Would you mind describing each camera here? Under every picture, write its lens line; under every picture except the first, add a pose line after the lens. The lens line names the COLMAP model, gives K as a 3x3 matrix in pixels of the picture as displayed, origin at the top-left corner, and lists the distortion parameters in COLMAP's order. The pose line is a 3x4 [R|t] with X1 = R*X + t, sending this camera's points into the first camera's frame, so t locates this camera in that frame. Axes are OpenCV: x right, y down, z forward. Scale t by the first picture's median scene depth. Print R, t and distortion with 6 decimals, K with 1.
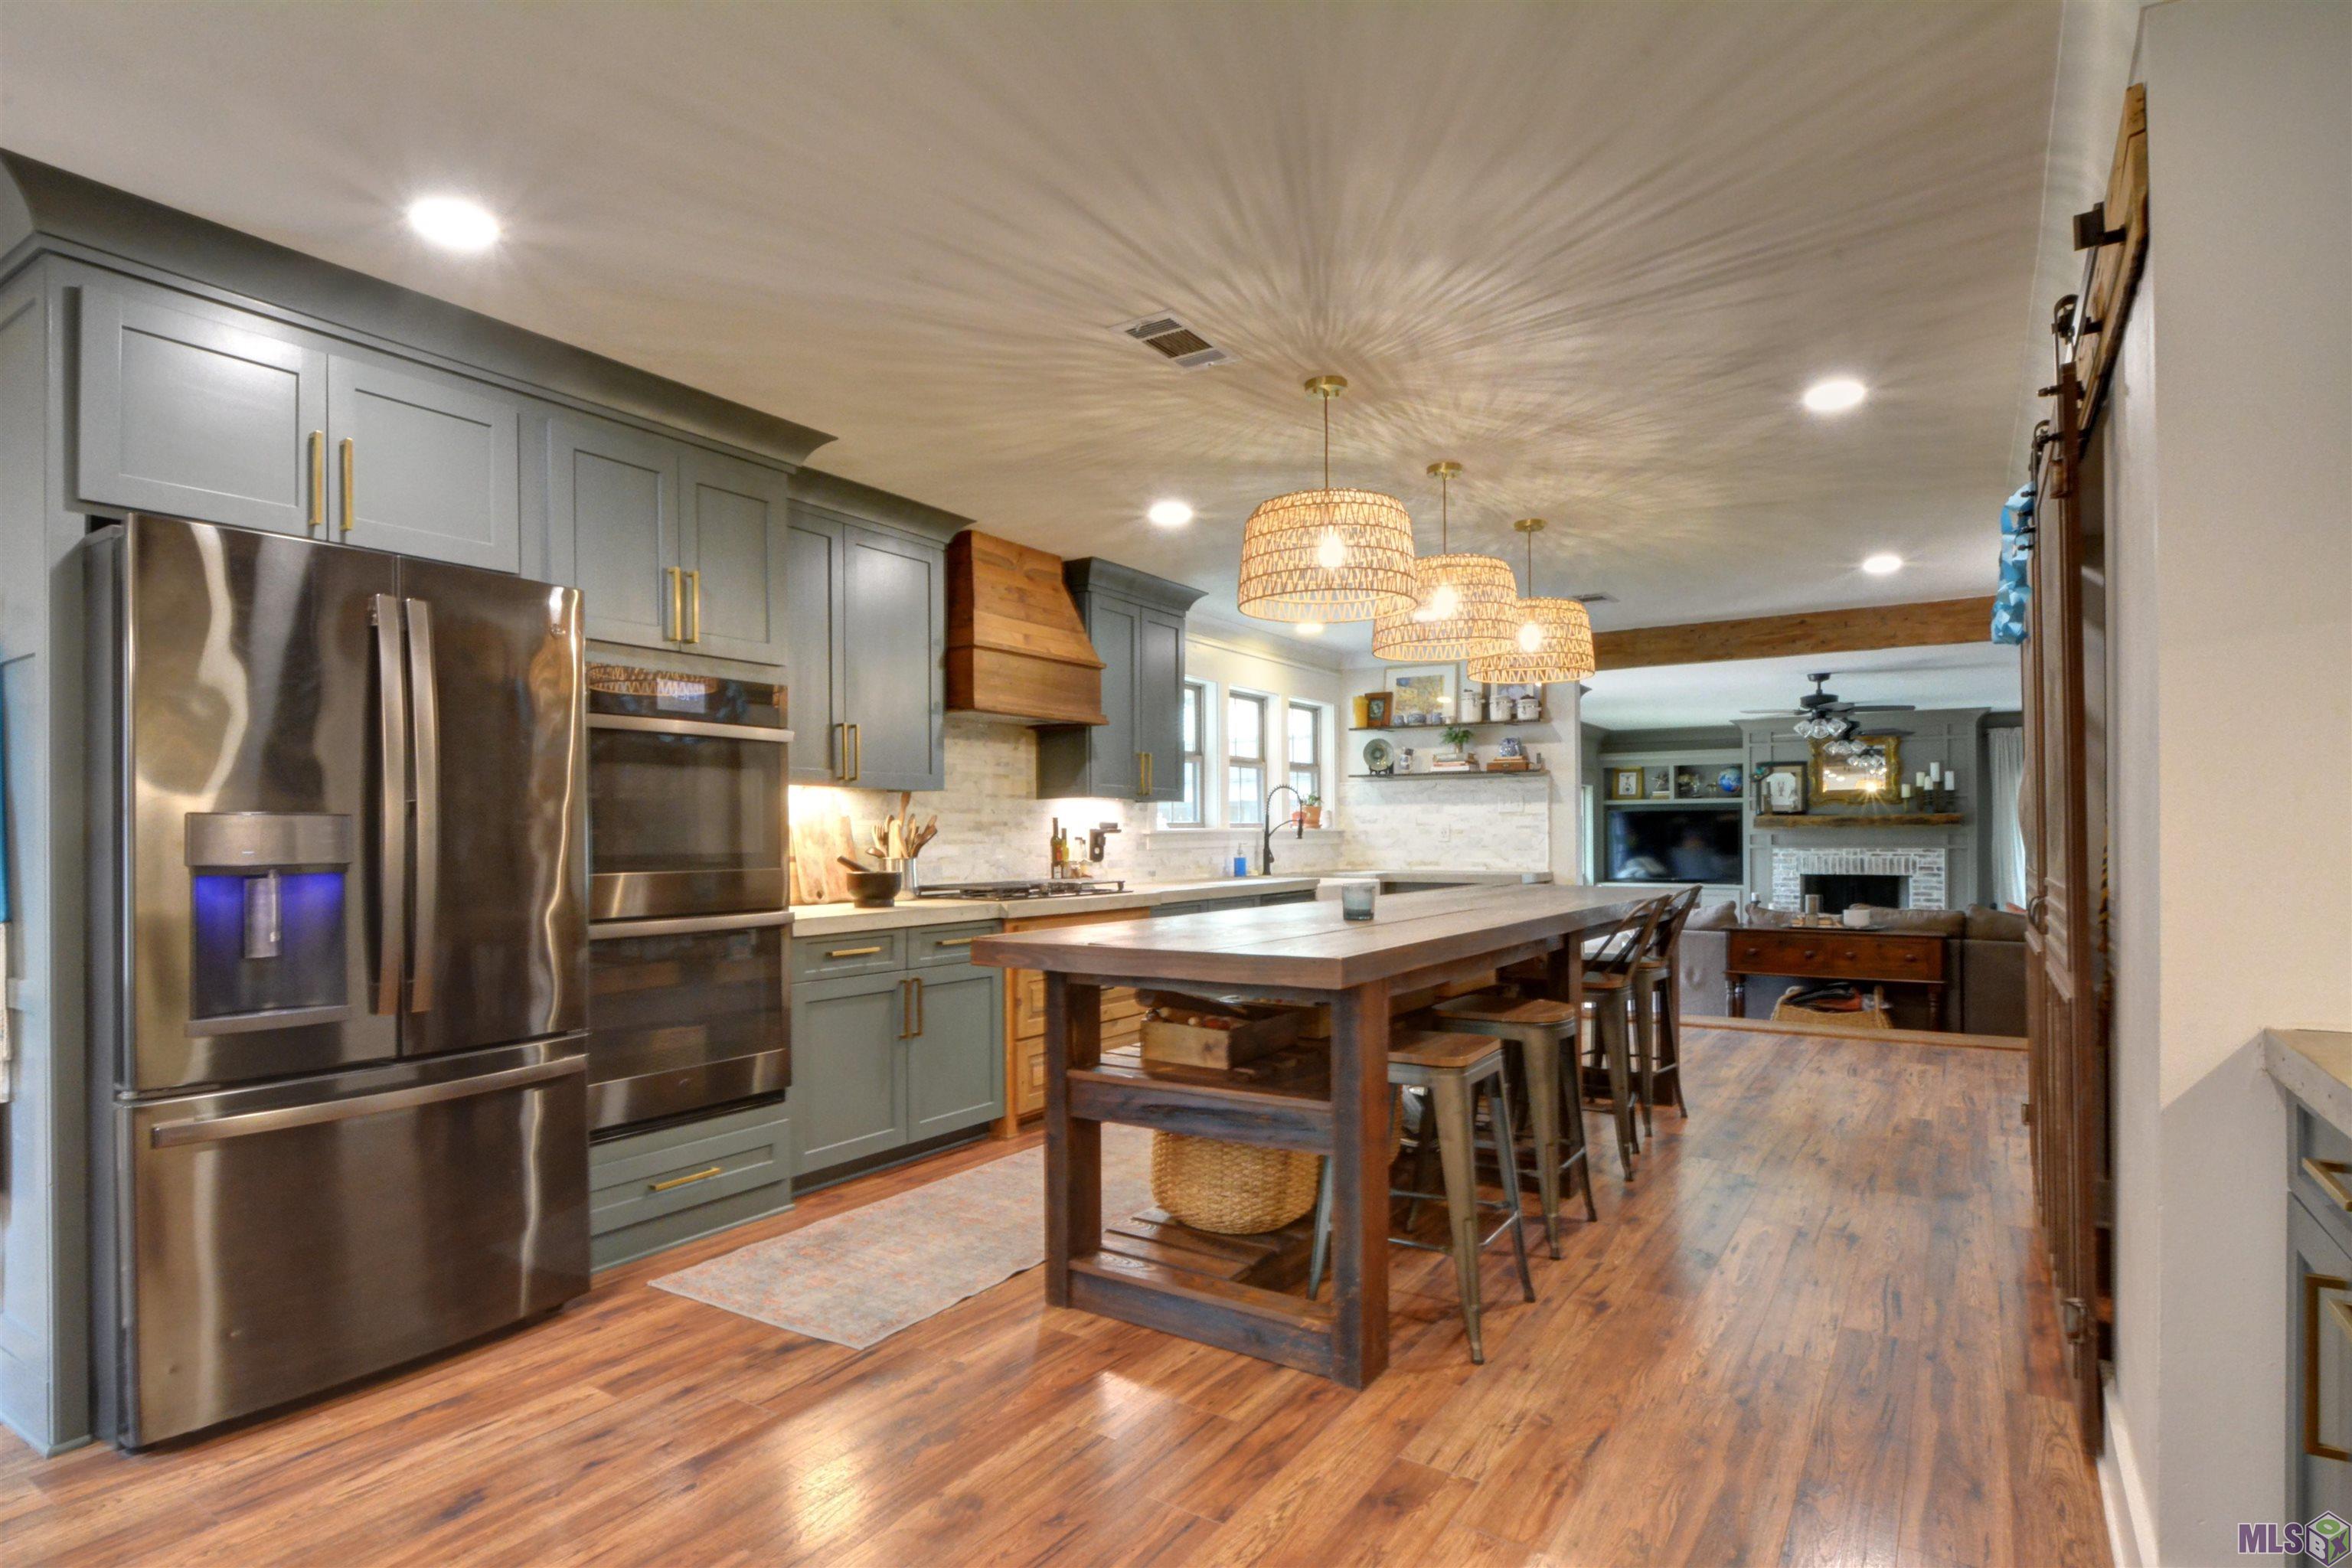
lens RADIAL K [[1235.4, 0, 1135.2], [0, 1235.4, 819.9], [0, 0, 1]] dist [-0.000595, -0.006719]
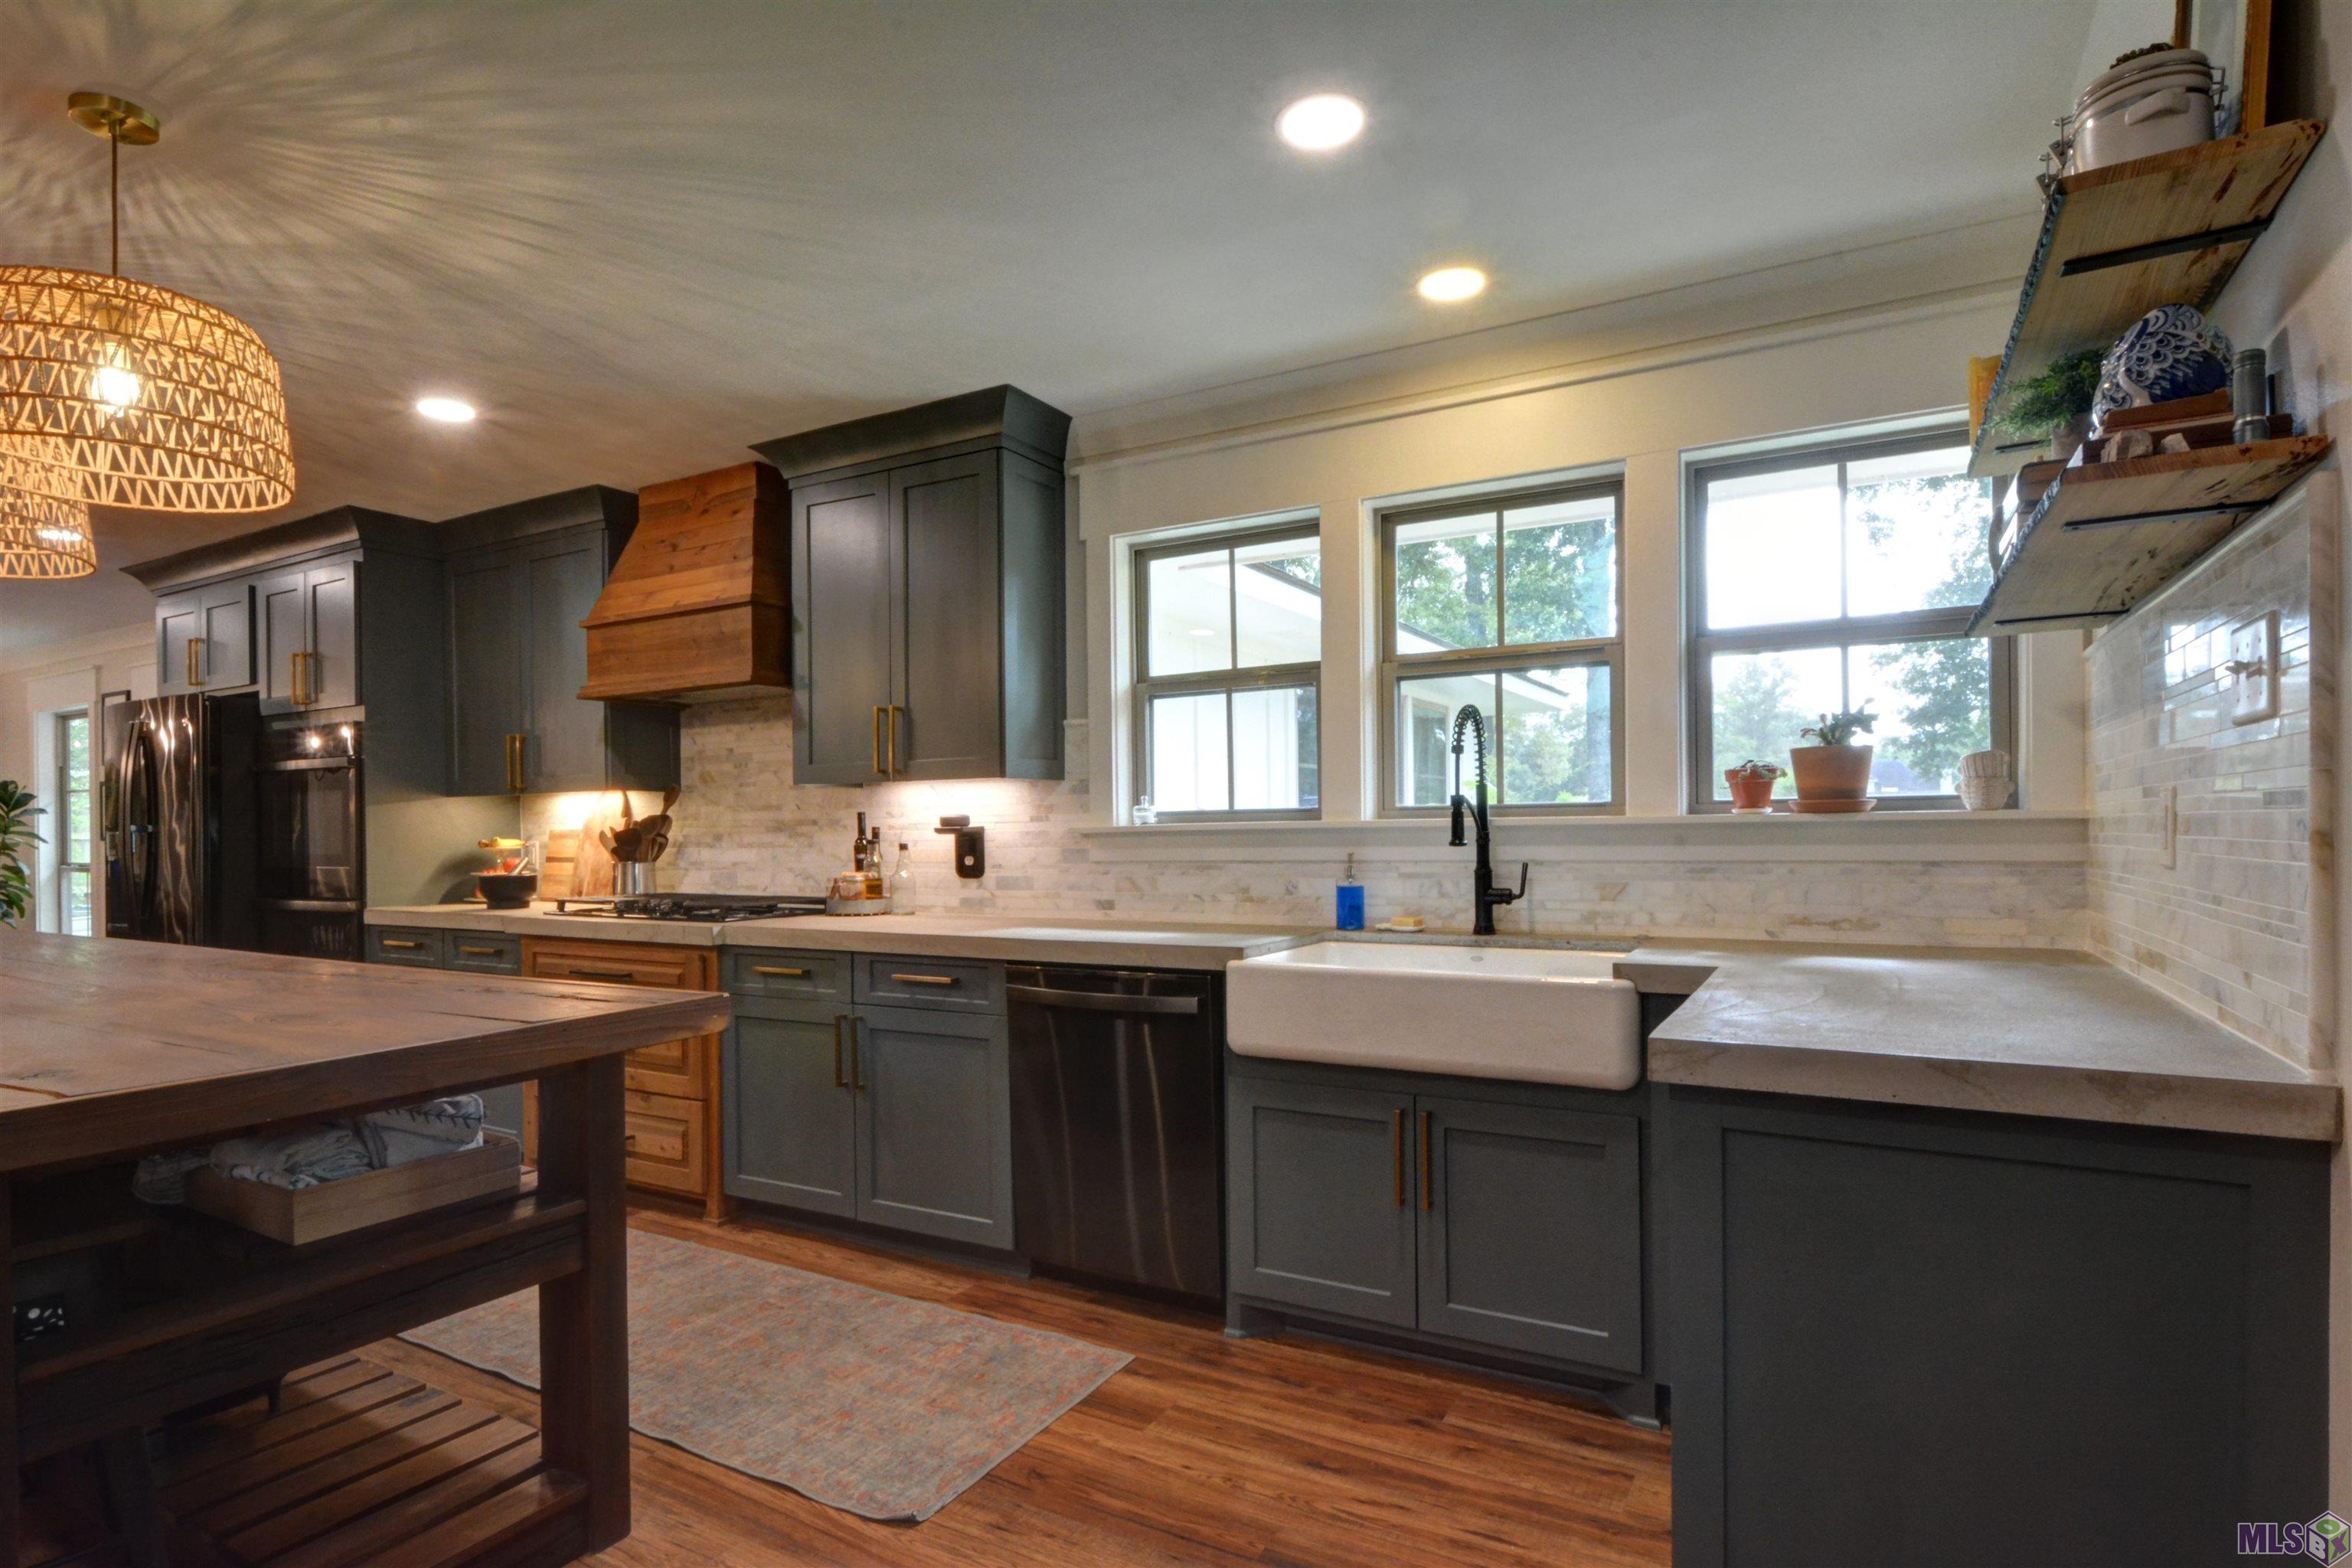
lens RADIAL K [[1235.4, 0, 1186.5], [0, 1235.4, 807.8], [0, 0, 1]] dist [-0.000595, -0.006719]
pose [[0.064410, -0.001002, -0.997923, 0.536750], [0.028740, 0.999587, 0.000851, 0.000071], [0.997510, -0.028735, 0.064413, 0.933379]]
